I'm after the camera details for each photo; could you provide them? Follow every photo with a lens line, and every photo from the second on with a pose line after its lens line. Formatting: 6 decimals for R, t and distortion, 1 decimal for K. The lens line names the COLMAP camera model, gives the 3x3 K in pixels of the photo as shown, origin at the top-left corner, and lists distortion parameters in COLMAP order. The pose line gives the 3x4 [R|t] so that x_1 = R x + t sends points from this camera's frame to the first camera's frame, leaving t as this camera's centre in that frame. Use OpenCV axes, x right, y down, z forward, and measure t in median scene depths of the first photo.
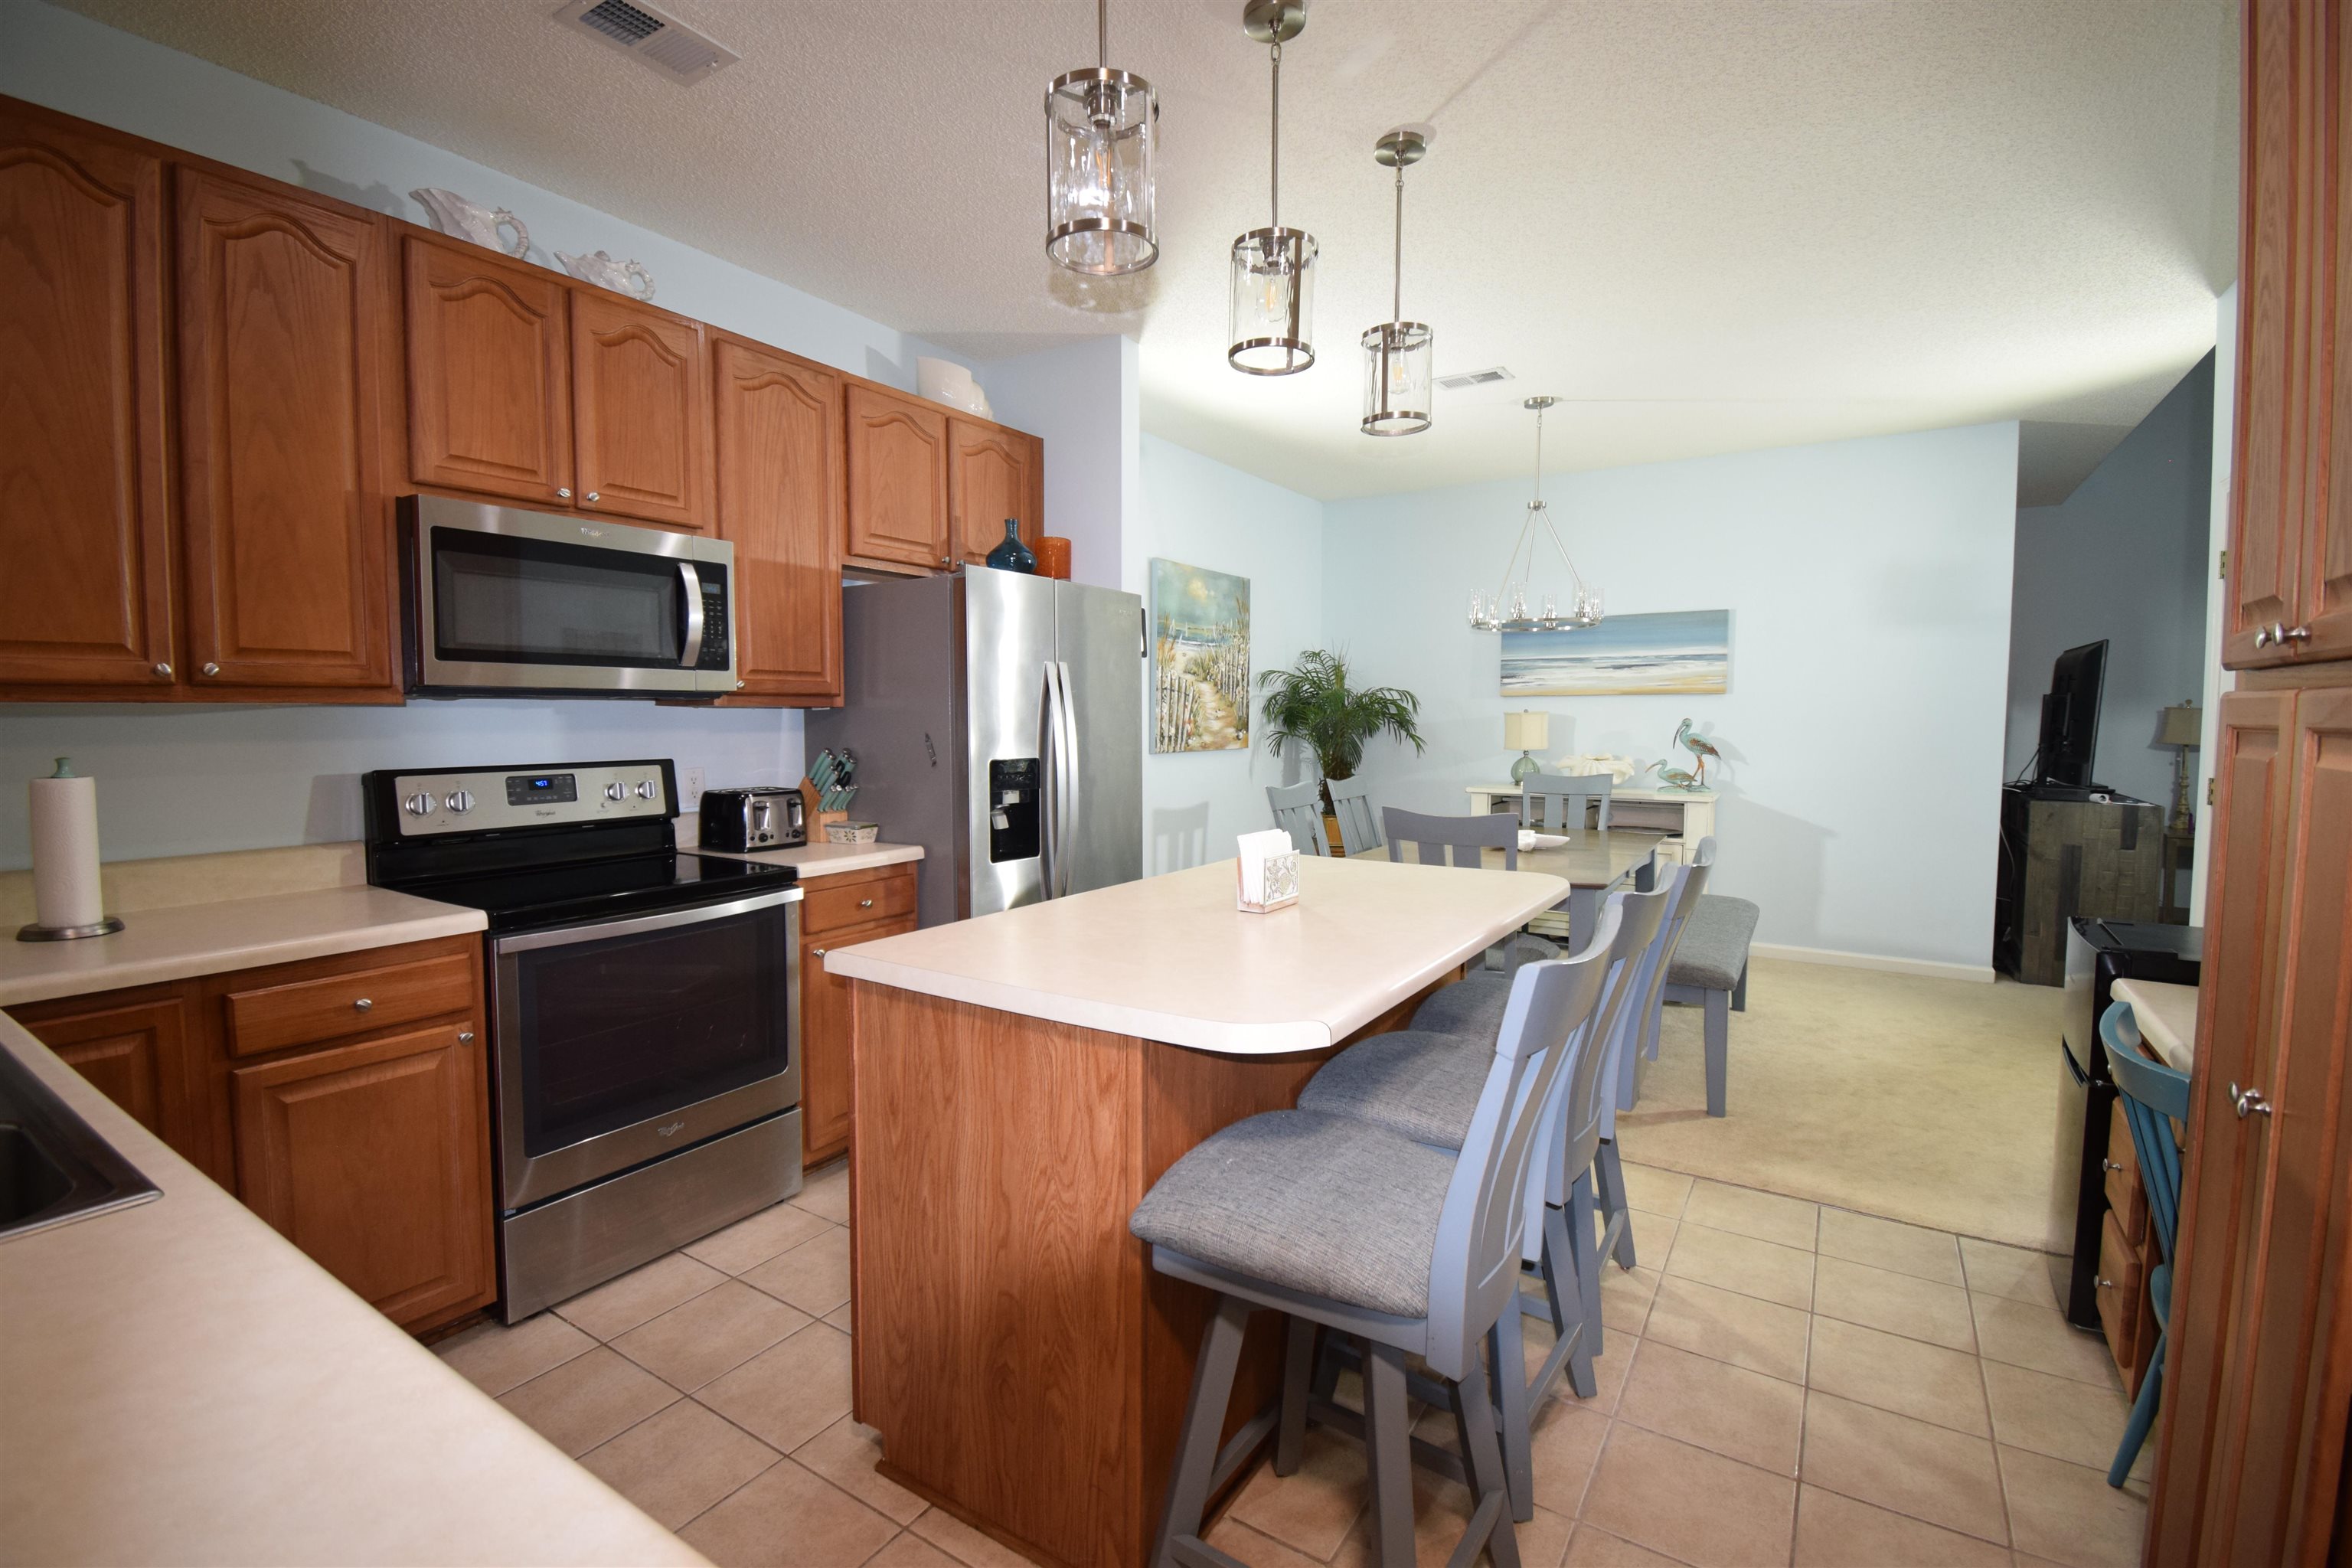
lens RADIAL K [[1038.3, 0, 1177.2], [0, 1038.3, 777.6], [0, 0, 1]] dist [0.016467, -0.024394]
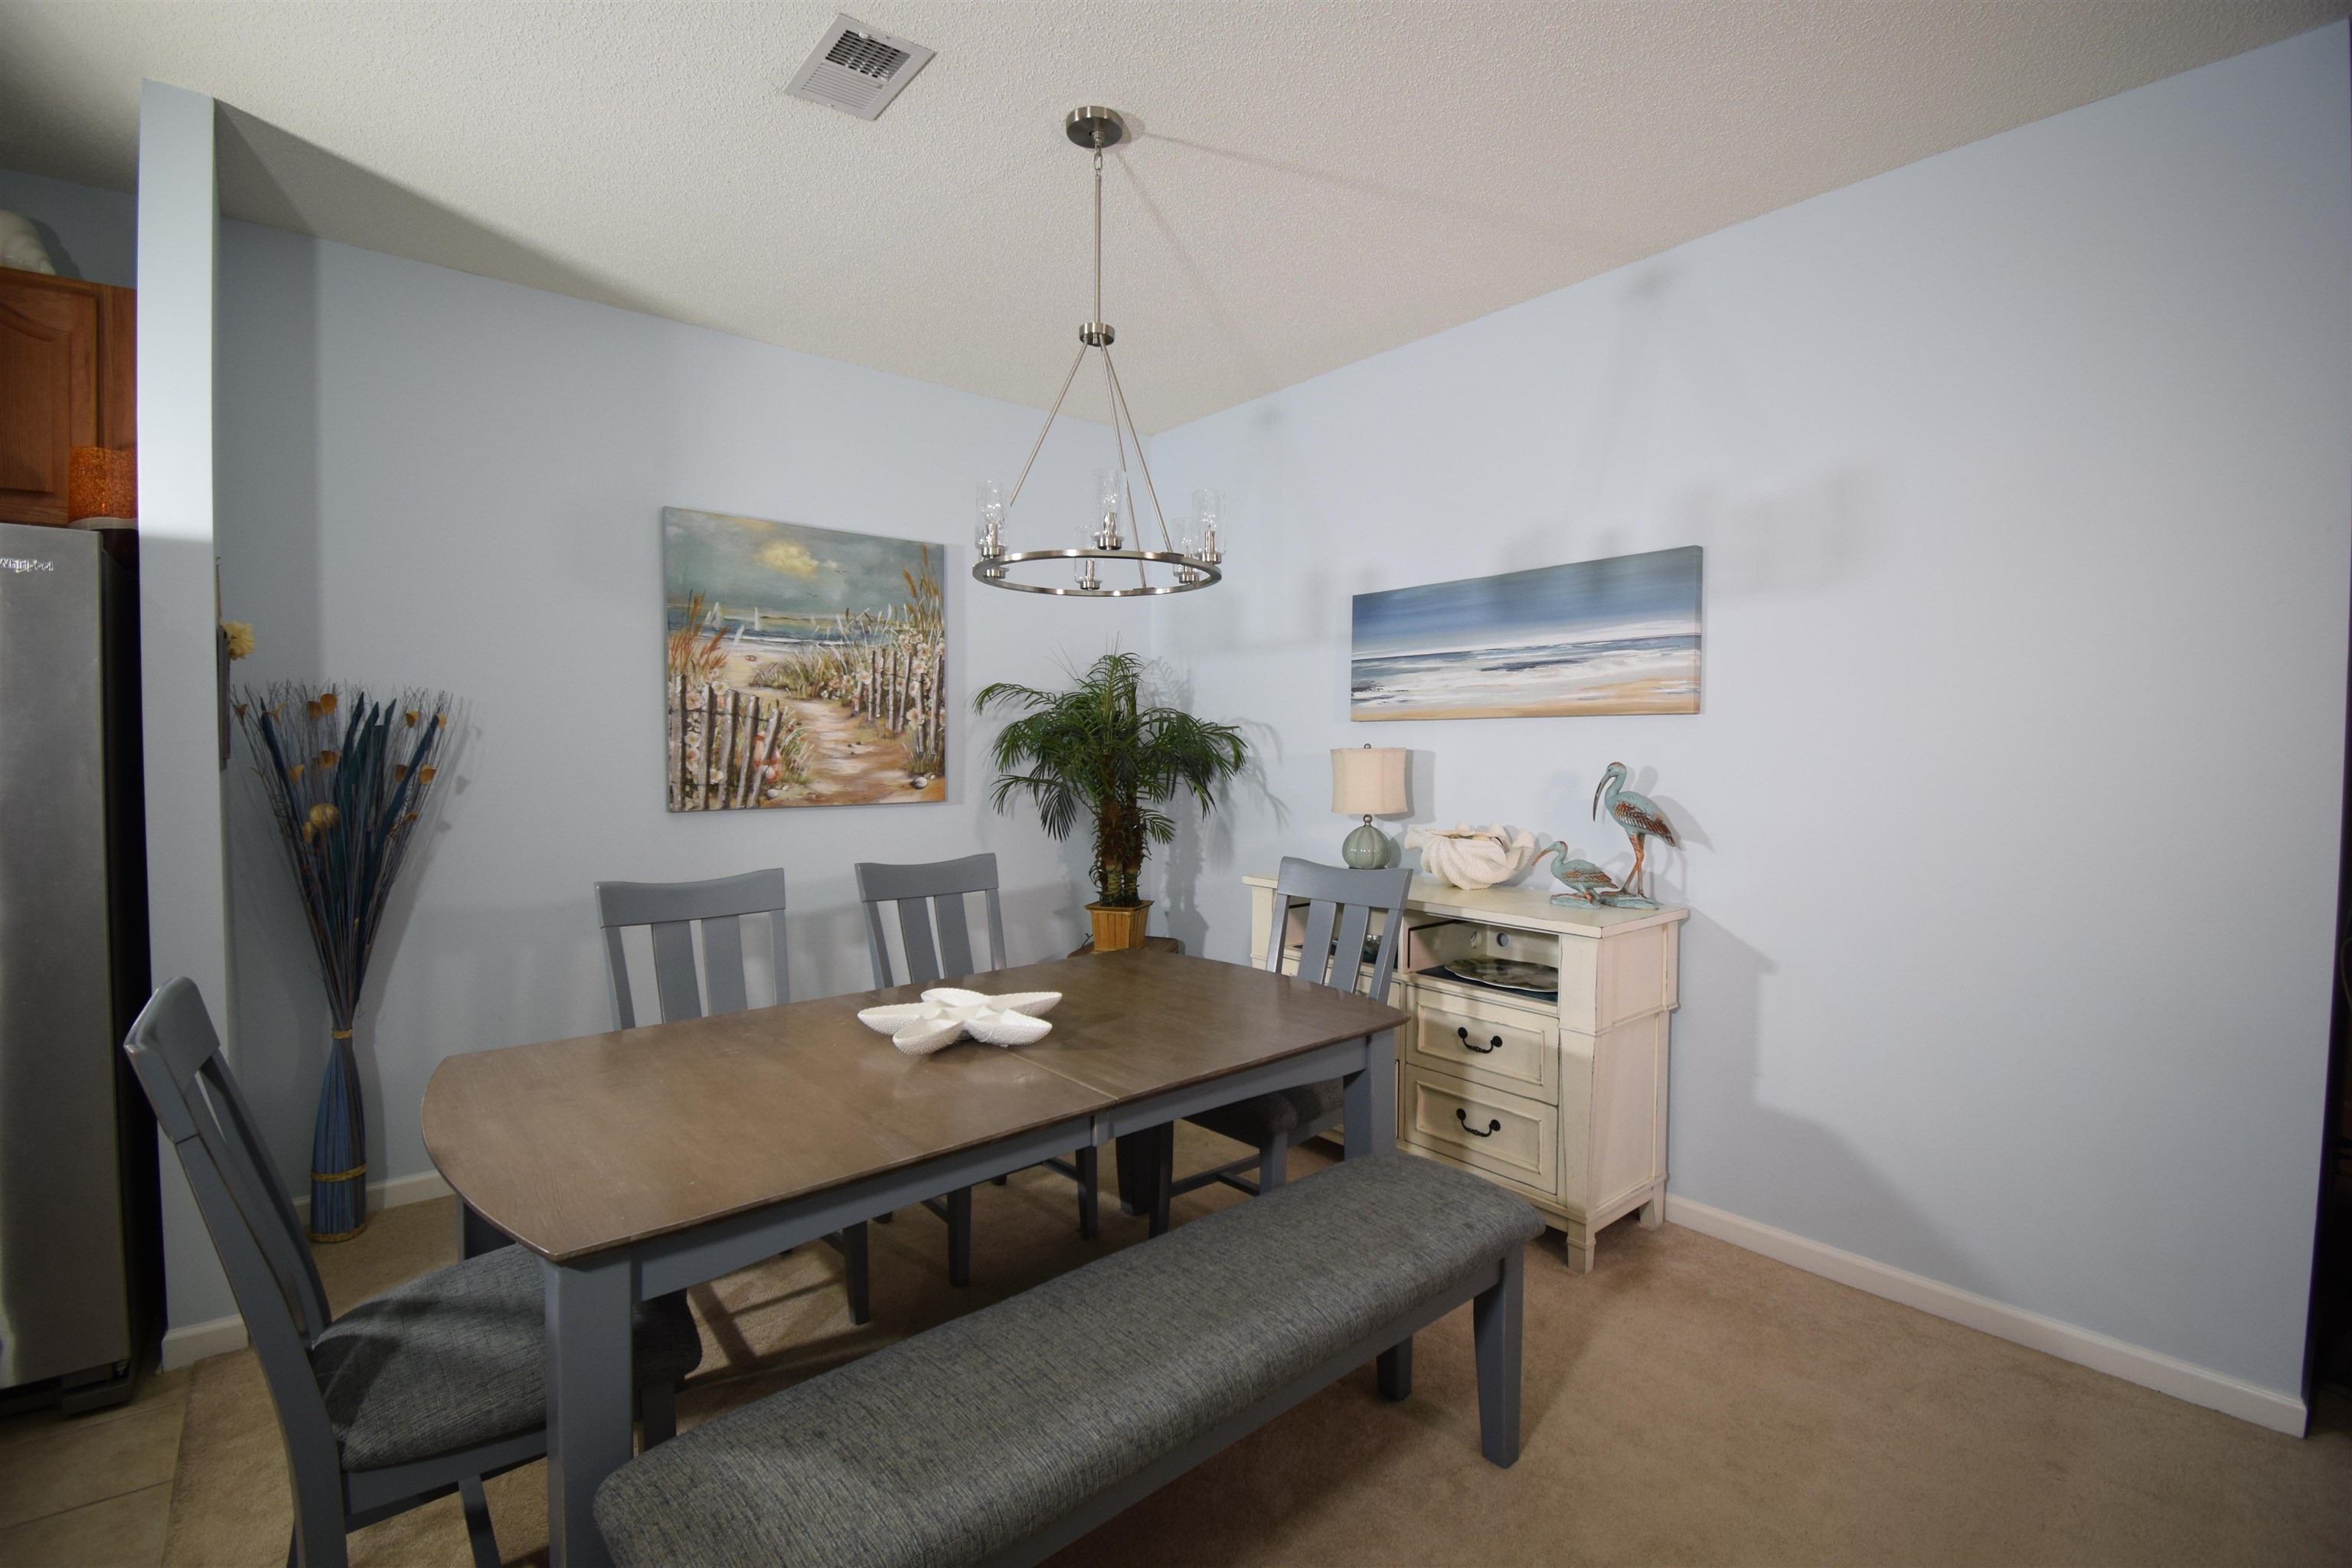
lens RADIAL K [[1038.3, 0, 1177.2], [0, 1038.3, 777.6], [0, 0, 1]] dist [0.016467, -0.024394]
pose [[0.951388, 0.012992, -0.307721, 0.741606], [-0.021515, 0.999473, -0.024320, -0.054694], [0.307242, 0.029758, 0.951166, 0.753750]]
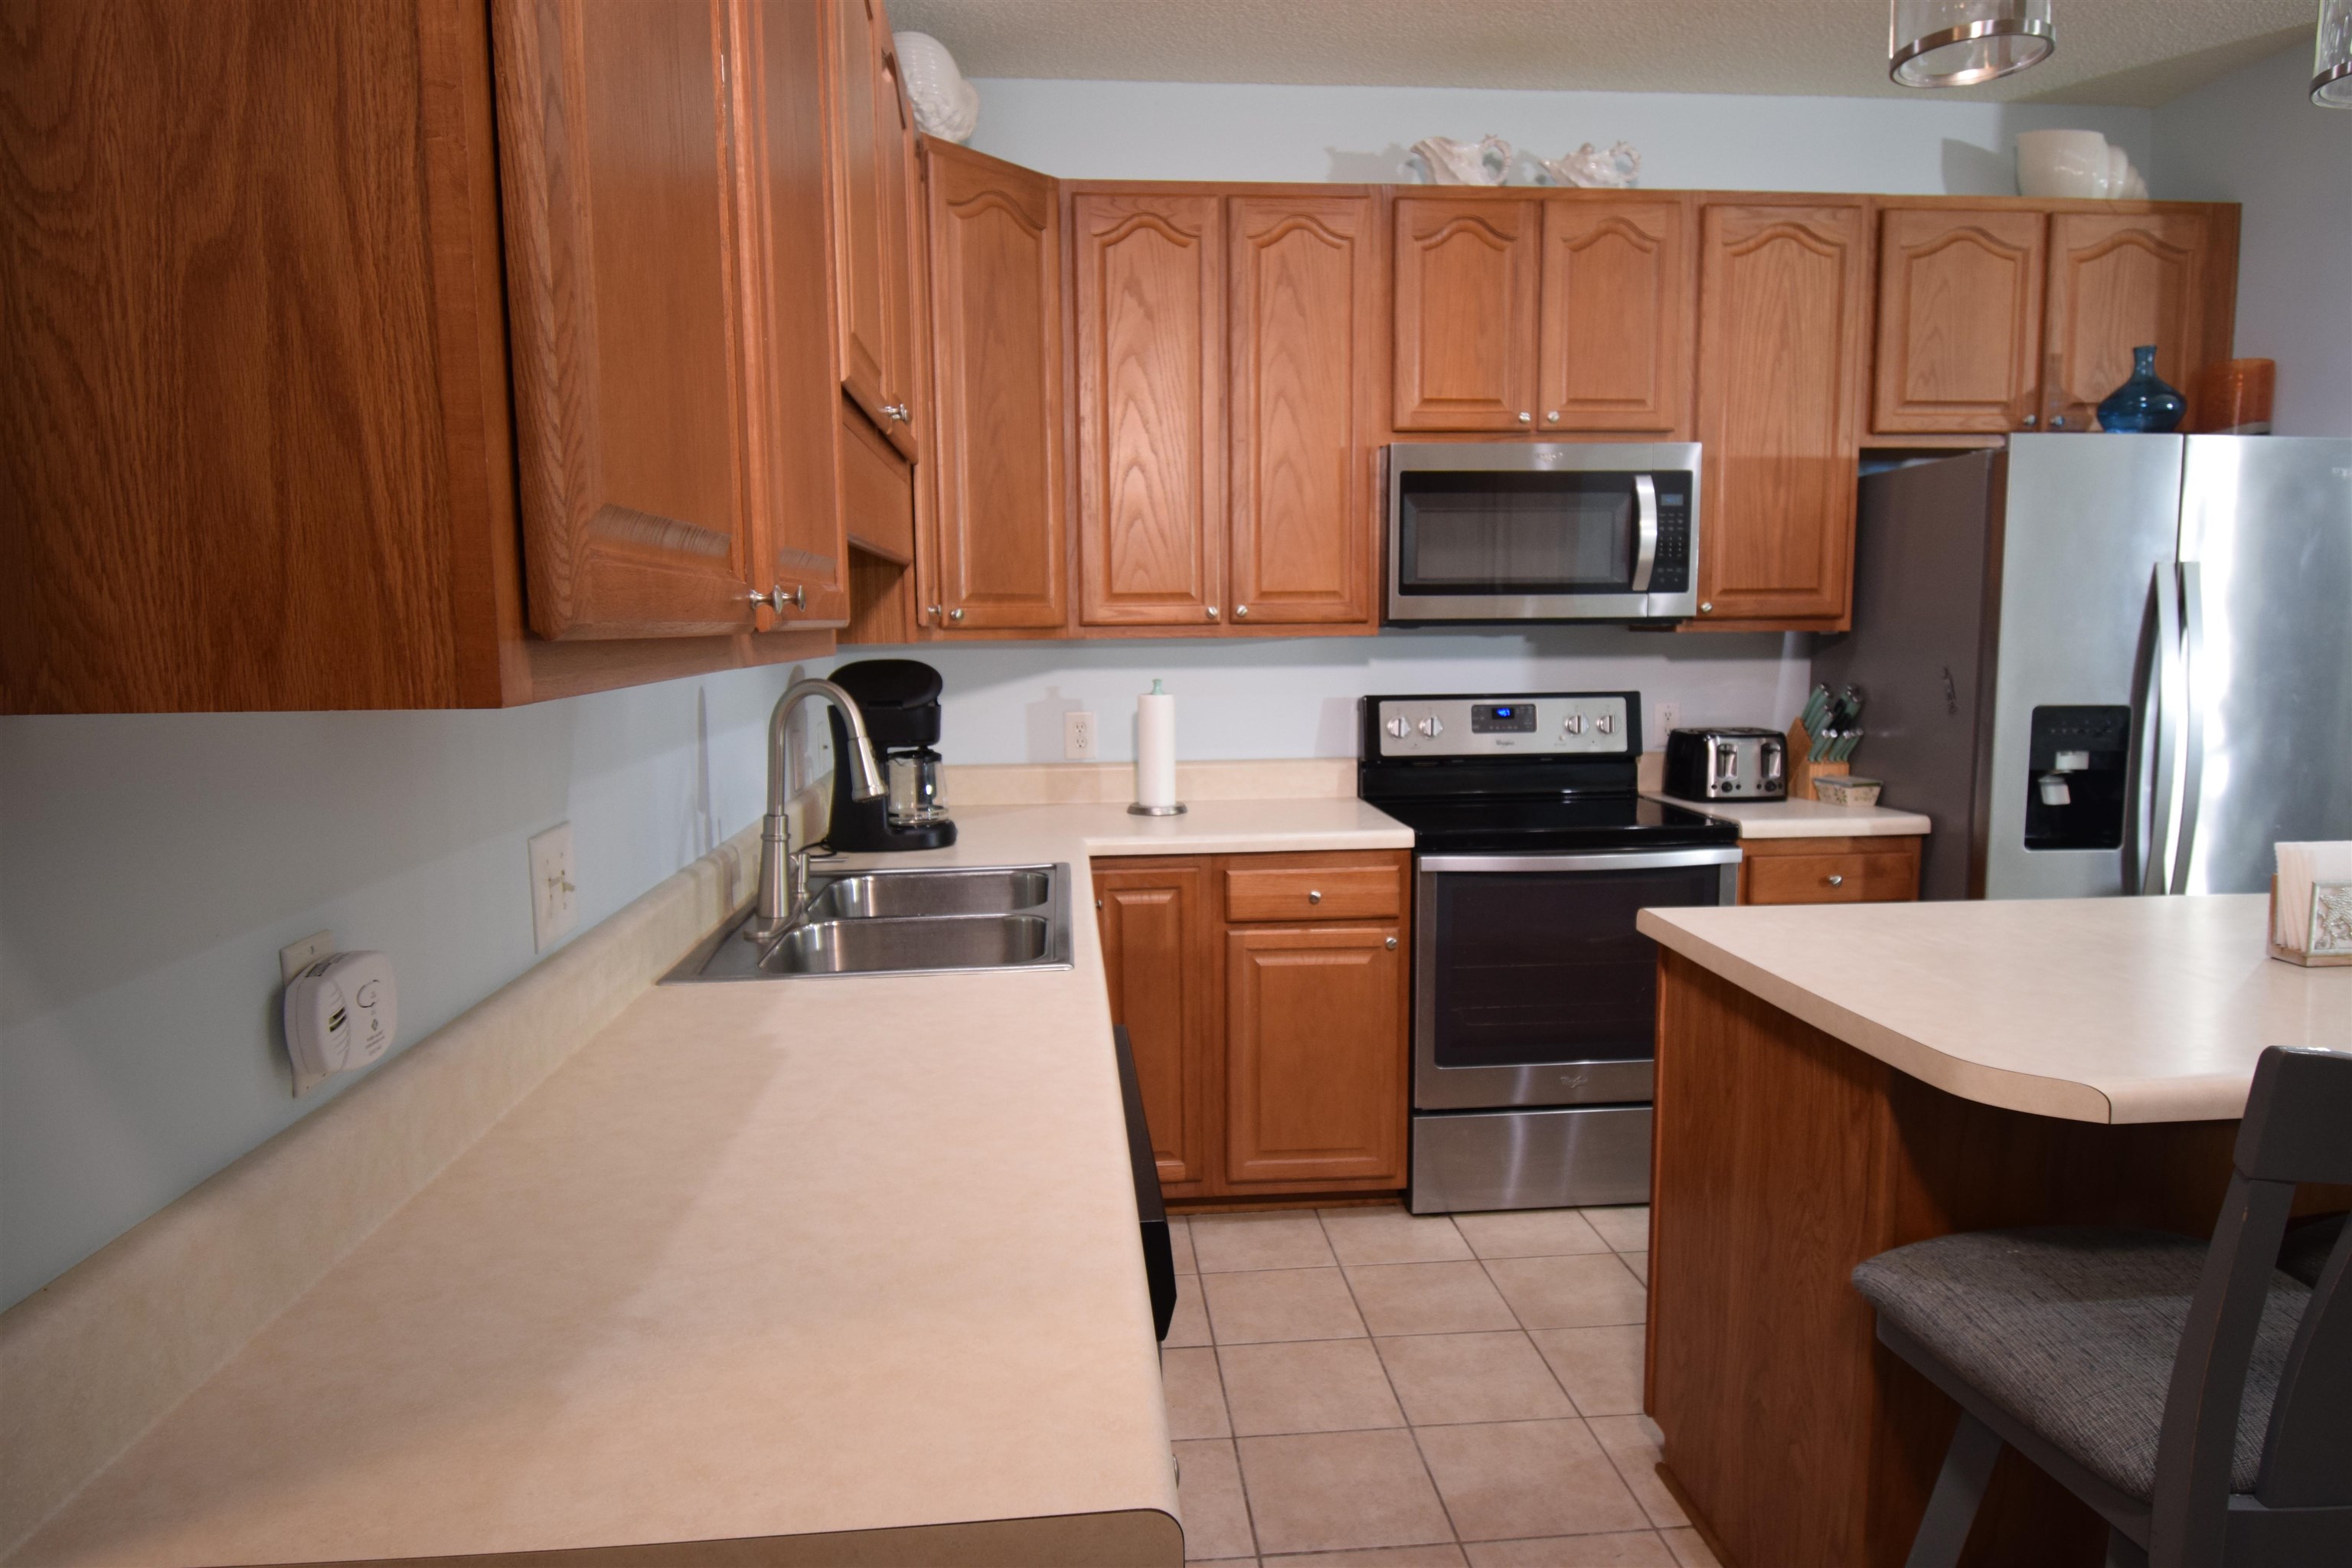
lens RADIAL K [[1416.3, 0, 1176.0], [0, 1416.3, 784.0], [0, 0, 1]] dist [-0.004881, -0.004109]
pose [[0.602852, 0.083633, -0.793458, 0.236696], [-0.037933, 0.996371, 0.076199, -0.014956], [0.796951, -0.015838, 0.603836, -0.056219]]
